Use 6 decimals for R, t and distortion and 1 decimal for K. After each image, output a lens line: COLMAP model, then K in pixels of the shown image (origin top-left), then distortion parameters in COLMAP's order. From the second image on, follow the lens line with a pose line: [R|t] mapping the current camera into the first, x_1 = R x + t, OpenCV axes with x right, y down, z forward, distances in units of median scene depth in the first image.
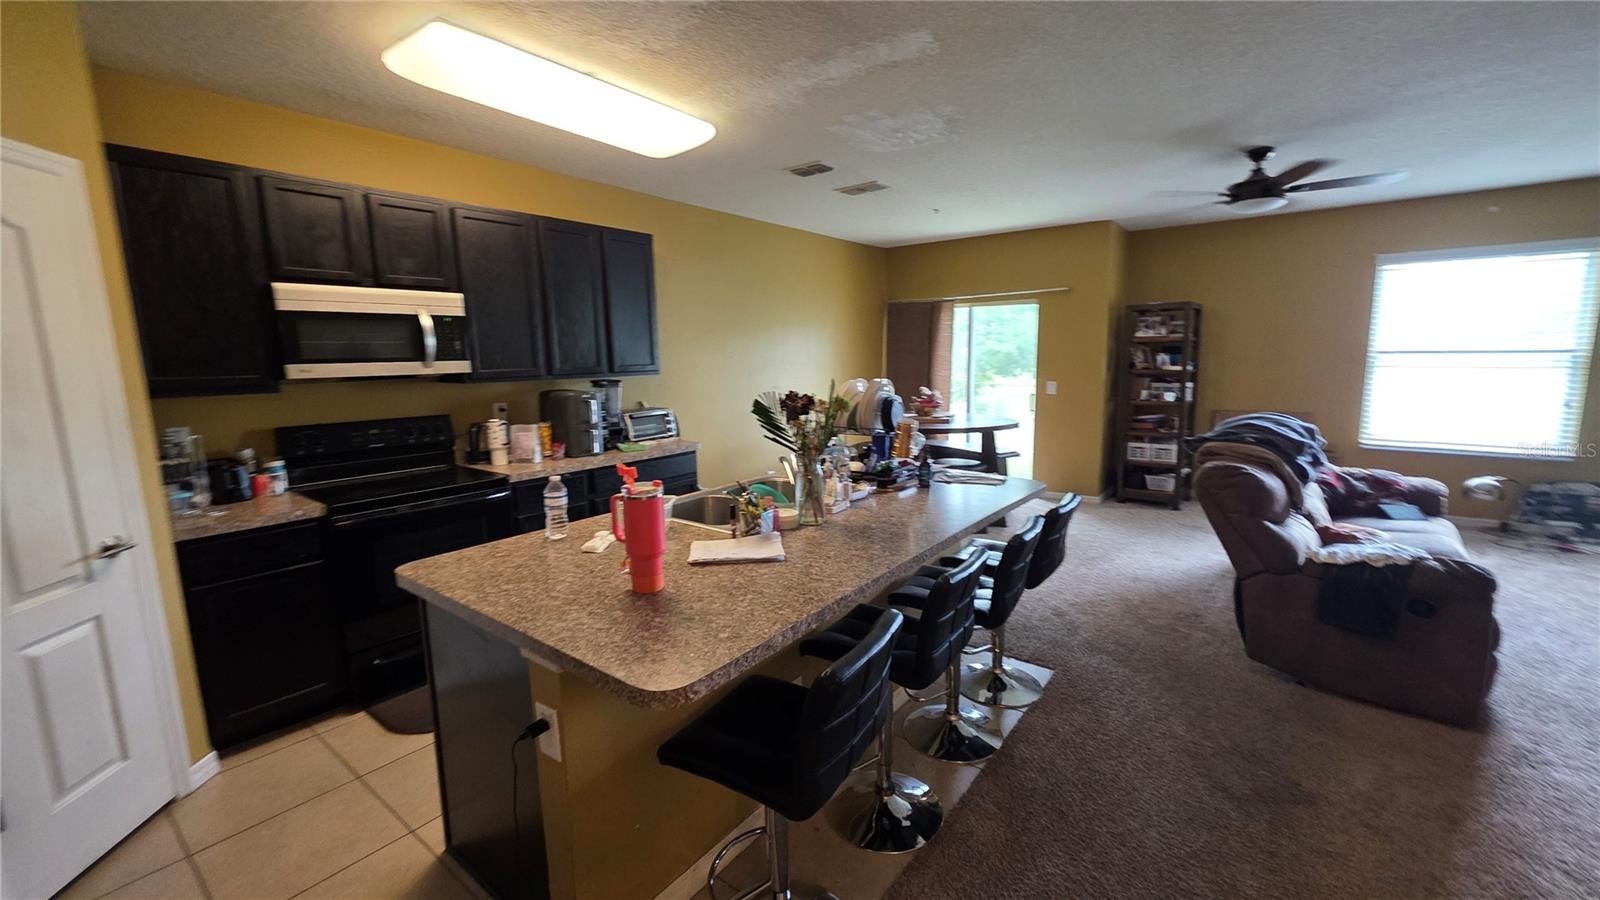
lens RADIAL K [[639.3, 0, 801.1], [0, 639.3, 445.2], [0, 0, 1]] dist [0.000089, 0.000149]
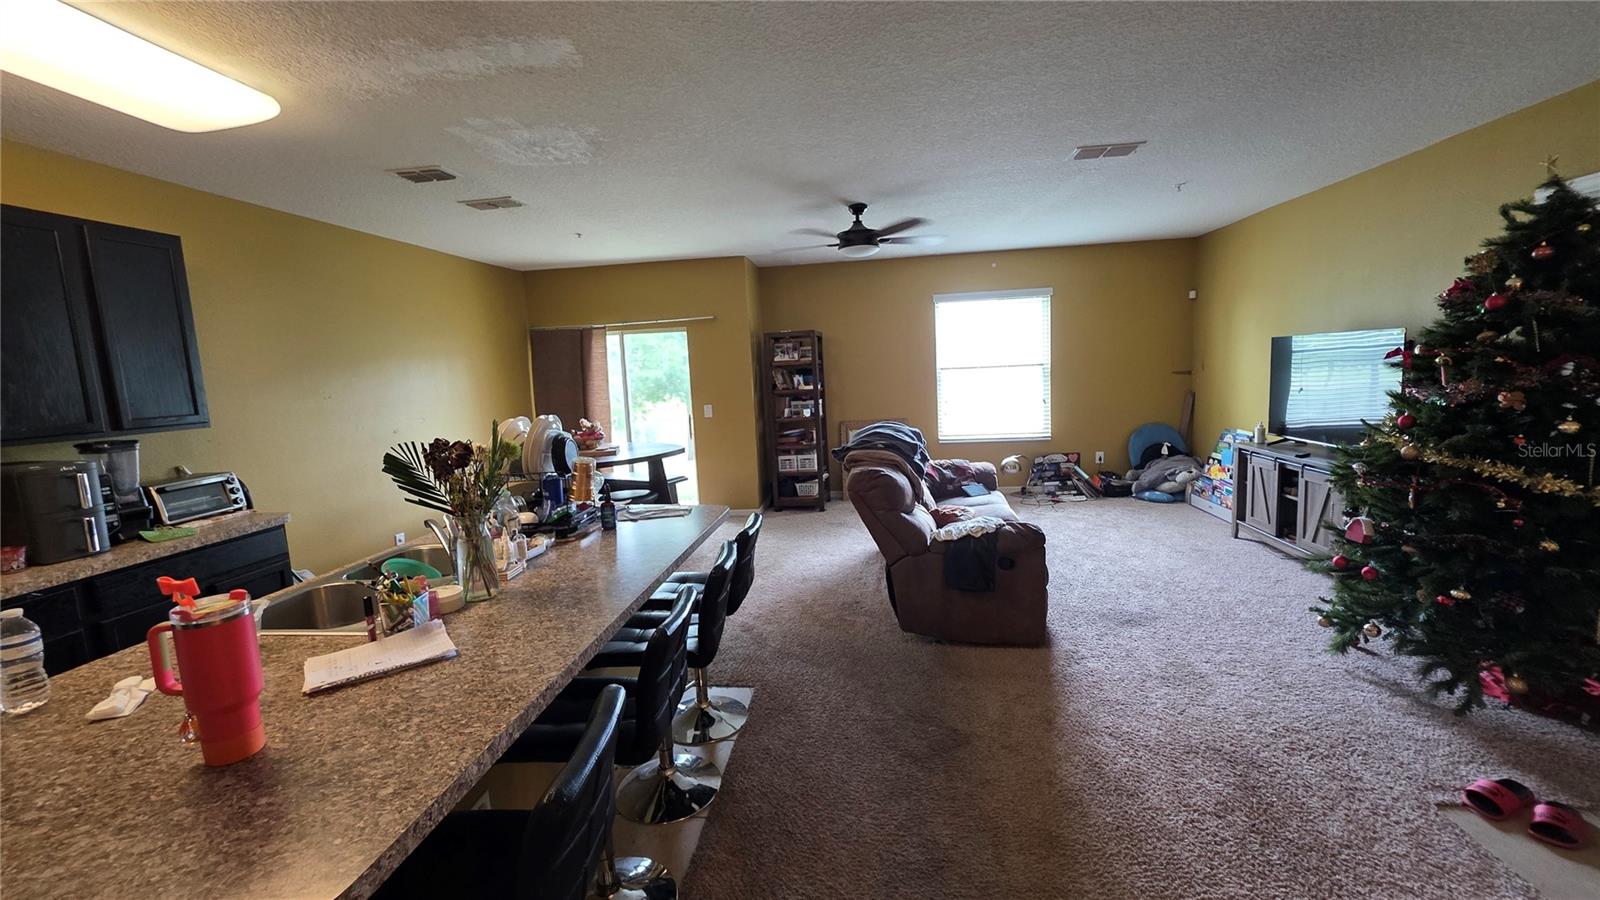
lens RADIAL K [[639.3, 0, 804.2], [0, 639.3, 439.9], [0, 0, 1]] dist [0.000089, 0.000149]
pose [[0.855825, -0.084420, 0.510330, -0.024337], [0.109229, 0.993839, -0.018776, -0.013769], [-0.505601, 0.071812, 0.859774, 0.054863]]
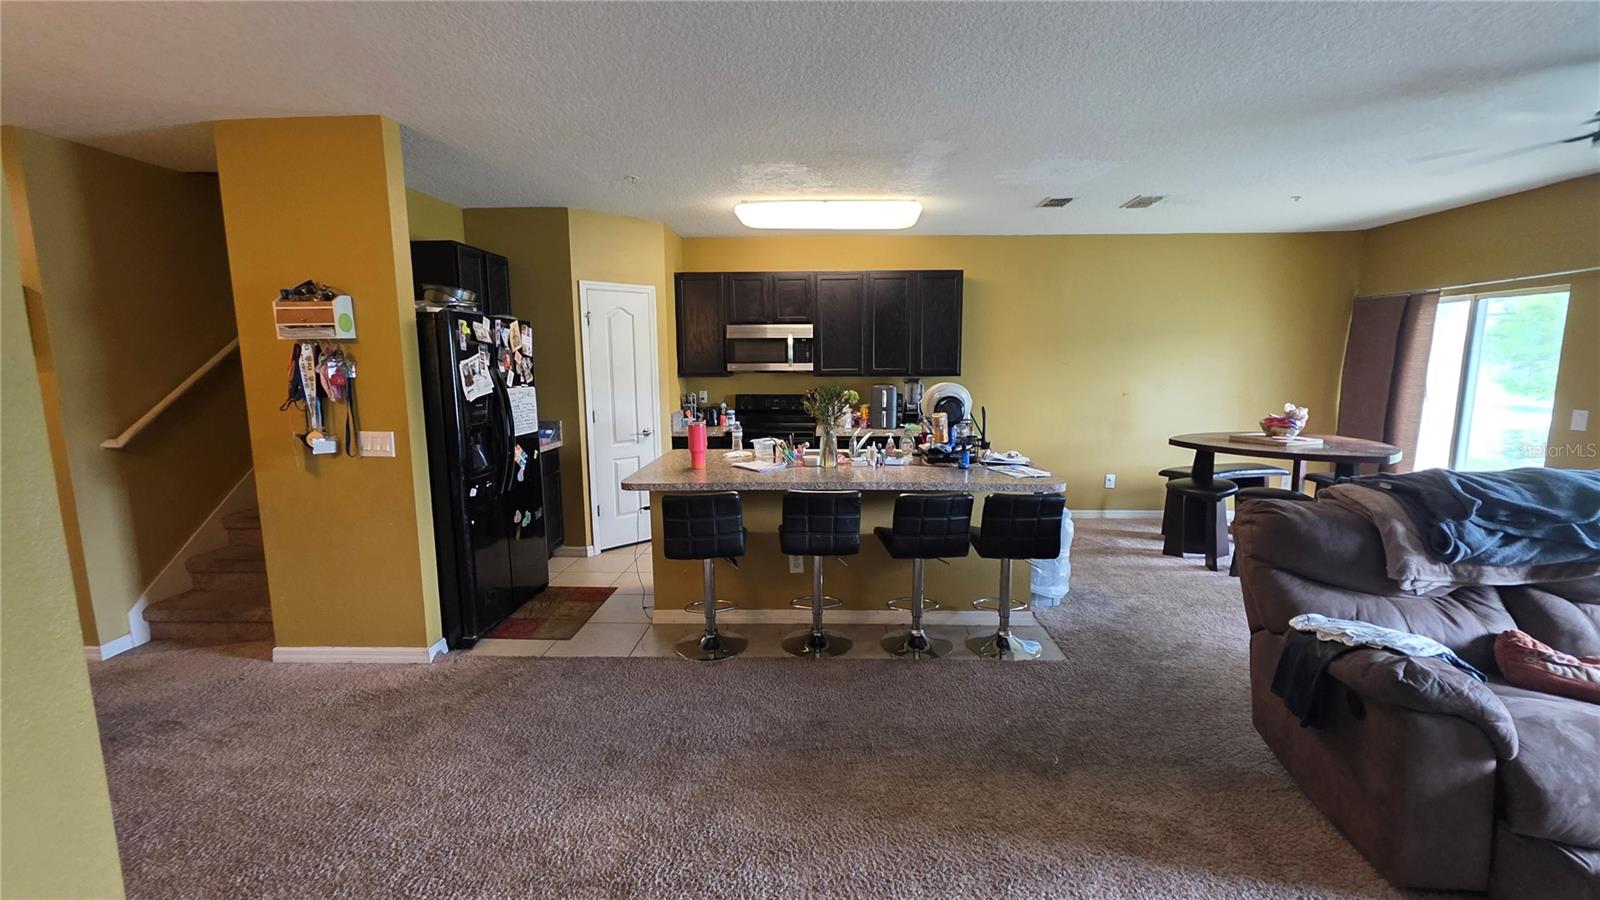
lens RADIAL K [[639.3, 0, 804.7], [0, 639.3, 443.2], [0, 0, 1]] dist [0.000089, 0.000149]
pose [[0.581286, 0.119489, -0.804878, 0.980362], [-0.122864, 0.990707, 0.058343, -0.019283], [0.804370, 0.064976, 0.590565, -0.019712]]
